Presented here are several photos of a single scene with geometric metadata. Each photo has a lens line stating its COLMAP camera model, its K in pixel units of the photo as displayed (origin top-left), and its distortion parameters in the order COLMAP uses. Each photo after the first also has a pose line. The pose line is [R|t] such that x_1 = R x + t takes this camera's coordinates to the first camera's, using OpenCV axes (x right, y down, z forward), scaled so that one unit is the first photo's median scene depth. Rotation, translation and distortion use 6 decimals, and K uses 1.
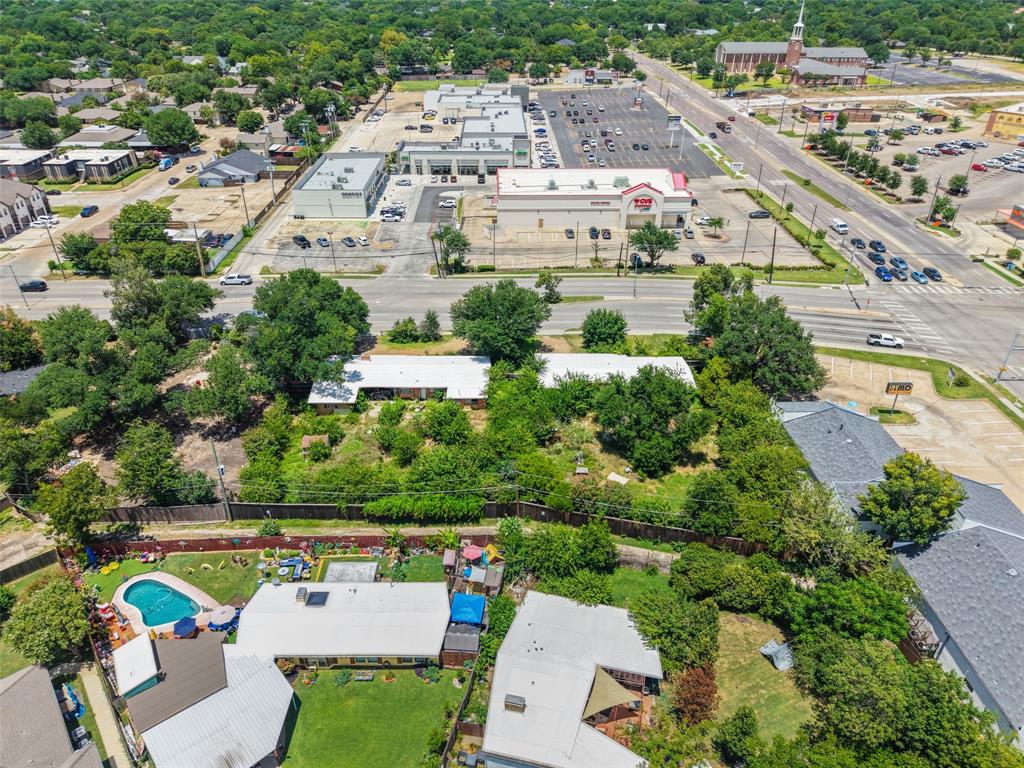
lens RADIAL K [[682.2, 0, 510.0], [0, 682.2, 385.3], [0, 0, 1]] dist [0.009391, -0.006264]
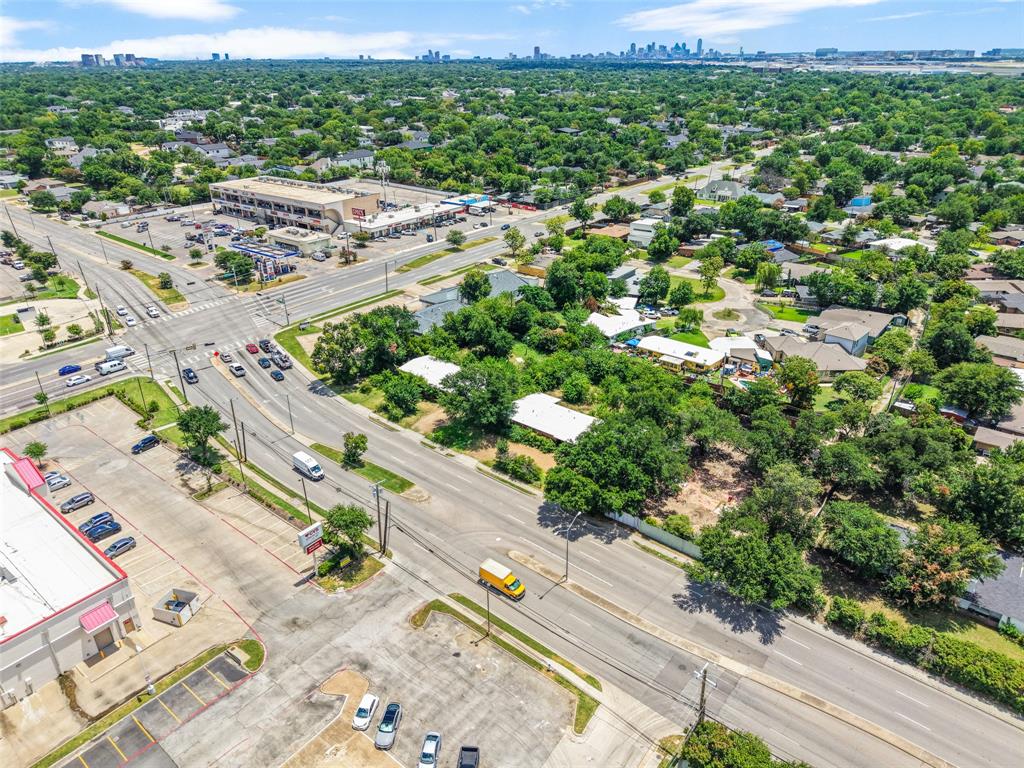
lens RADIAL K [[680.7, 0, 512.0], [0, 680.7, 384.0], [0, 0, 1]] dist [0.032359, -0.034124]
pose [[-0.770690, -0.270178, 0.577096, -0.807221], [0.340059, 0.591524, 0.731067, -1.047421], [-0.538884, 0.759673, -0.364006, 1.529433]]
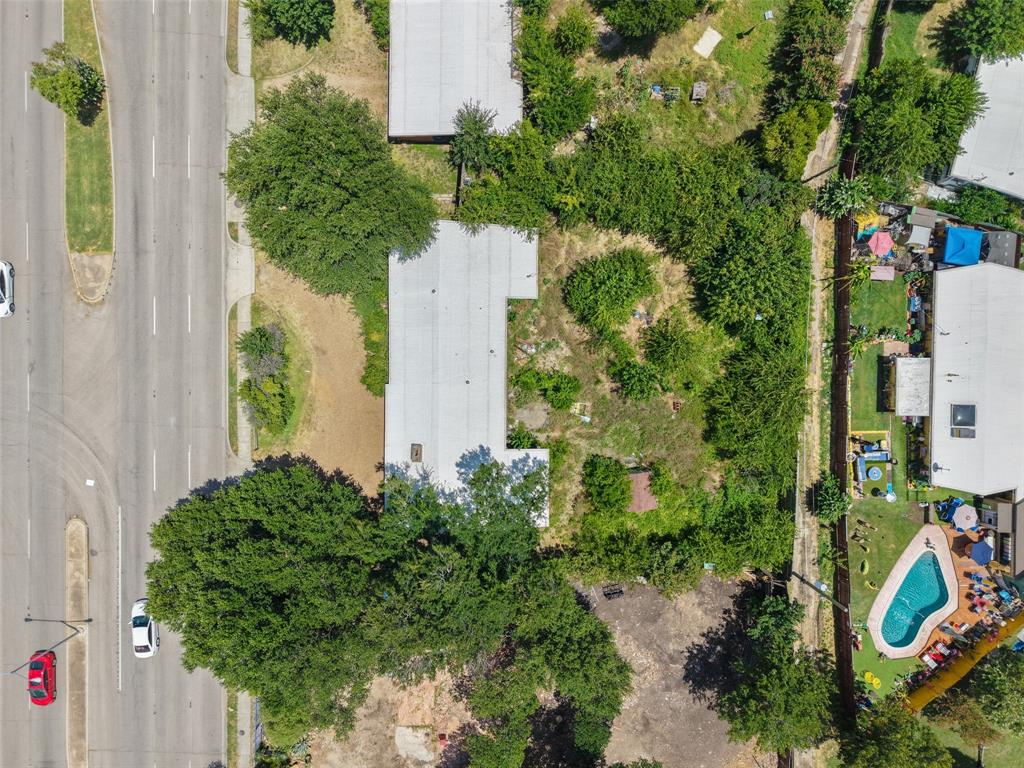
lens RADIAL K [[680.7, 0, 512.0], [0, 680.7, 384.0], [0, 0, 1]] dist [0.032359, -0.034124]
pose [[0.011863, -0.999870, -0.010897, -0.161825], [0.499142, -0.003522, 0.866513, -0.500771], [-0.866439, -0.015718, 0.499036, 0.719284]]
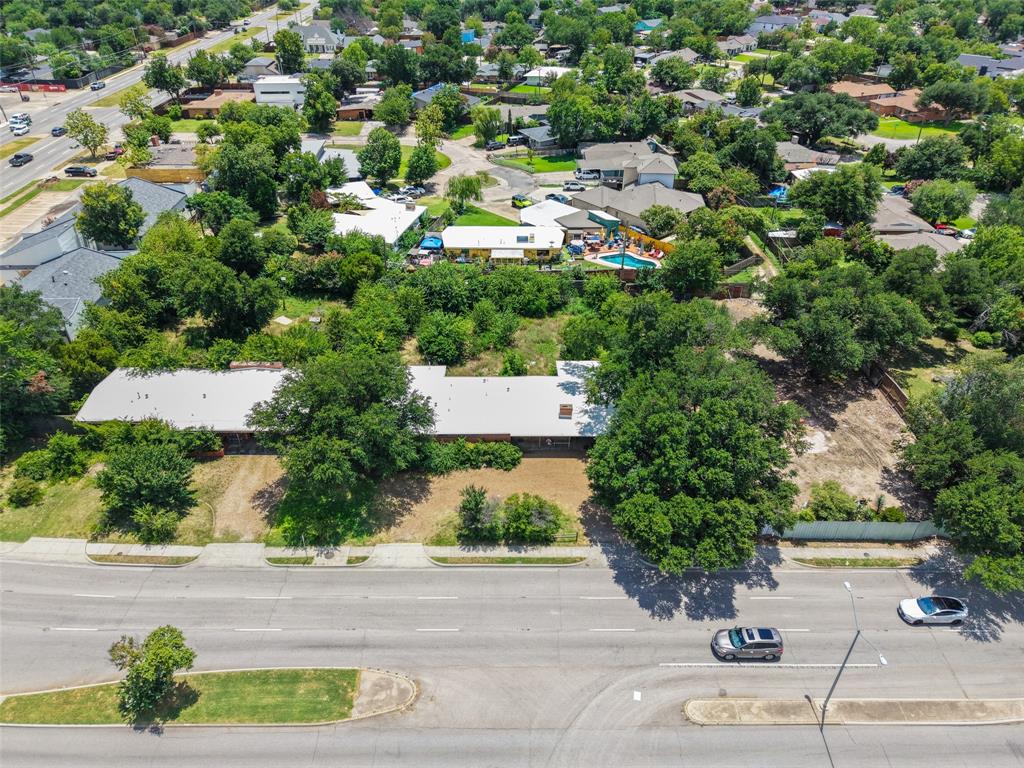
lens RADIAL K [[680.7, 0, 512.0], [0, 680.7, 384.0], [0, 0, 1]] dist [0.032359, -0.034124]
pose [[-0.999952, -0.002750, -0.009386, -0.164561], [-0.009697, 0.404544, 0.914467, -0.702321], [0.001283, 0.914514, -0.404551, 1.337004]]
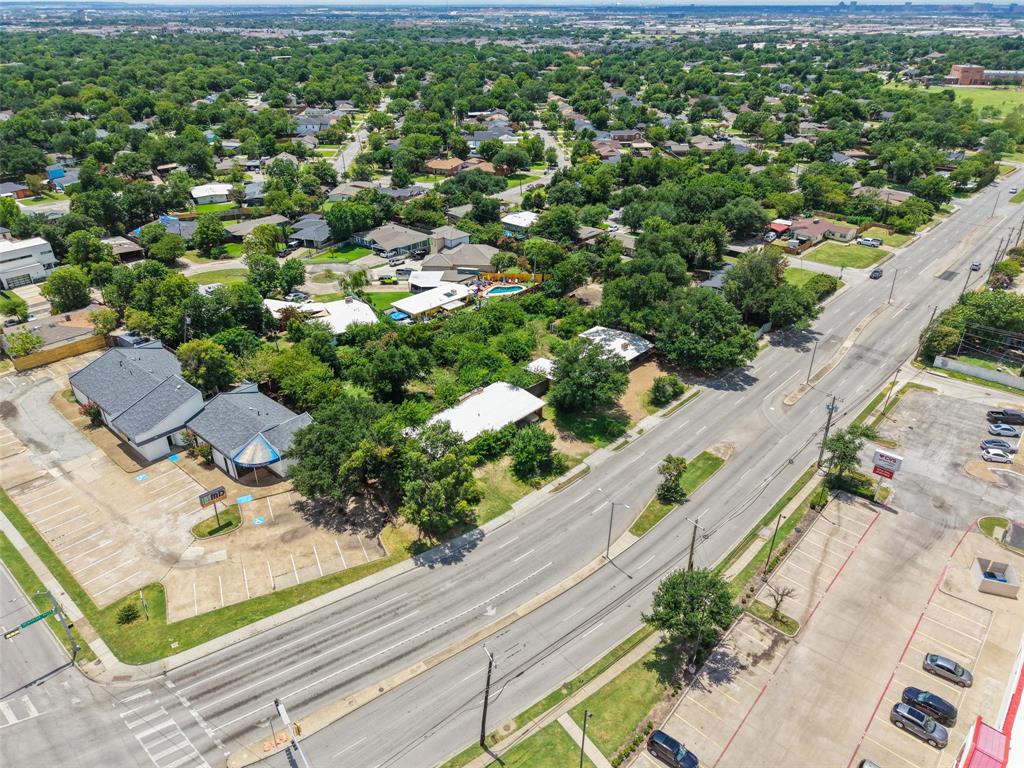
lens RADIAL K [[680.7, 0, 512.0], [0, 680.7, 384.0], [0, 0, 1]] dist [0.032359, -0.034124]
pose [[-0.680924, 0.349176, -0.643753, 0.812708], [-0.386198, 0.575661, 0.720739, -0.880424], [0.622249, 0.739385, -0.257131, 1.336570]]
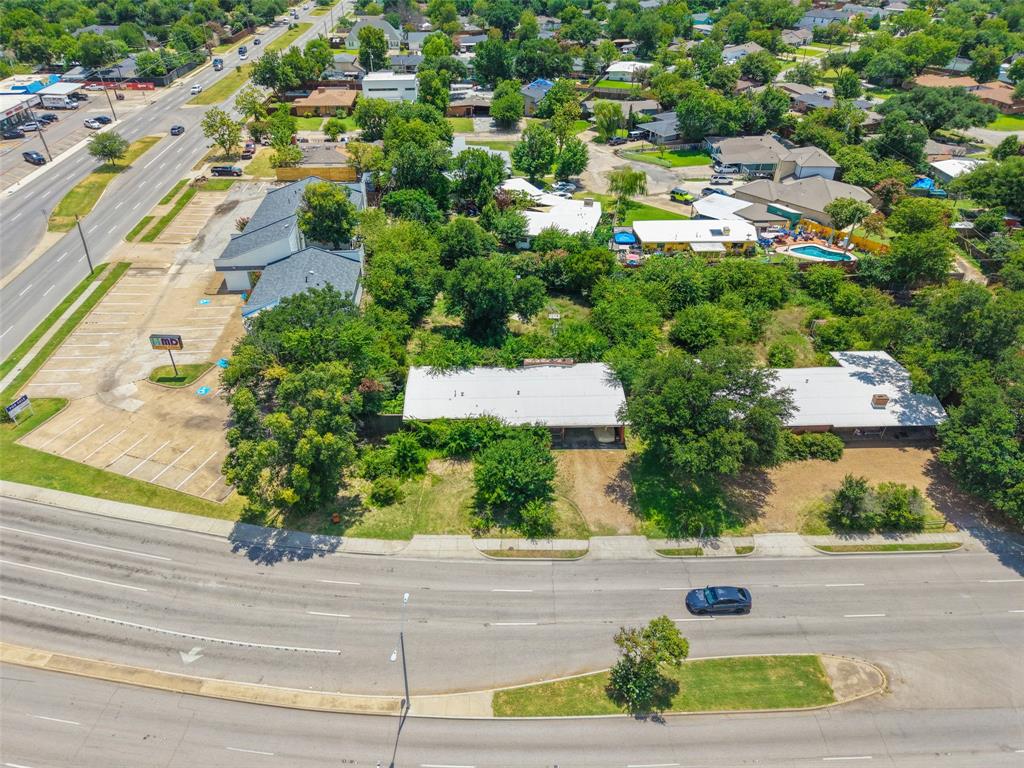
lens RADIAL K [[682.2, 0, 510.0], [0, 682.2, 385.3], [0, 0, 1]] dist [0.009391, -0.006264]
pose [[-0.999261, 0.015352, -0.035225, 0.188486], [-0.026240, 0.397042, 0.917425, -0.702130], [0.028070, 0.917672, -0.396346, 1.336160]]
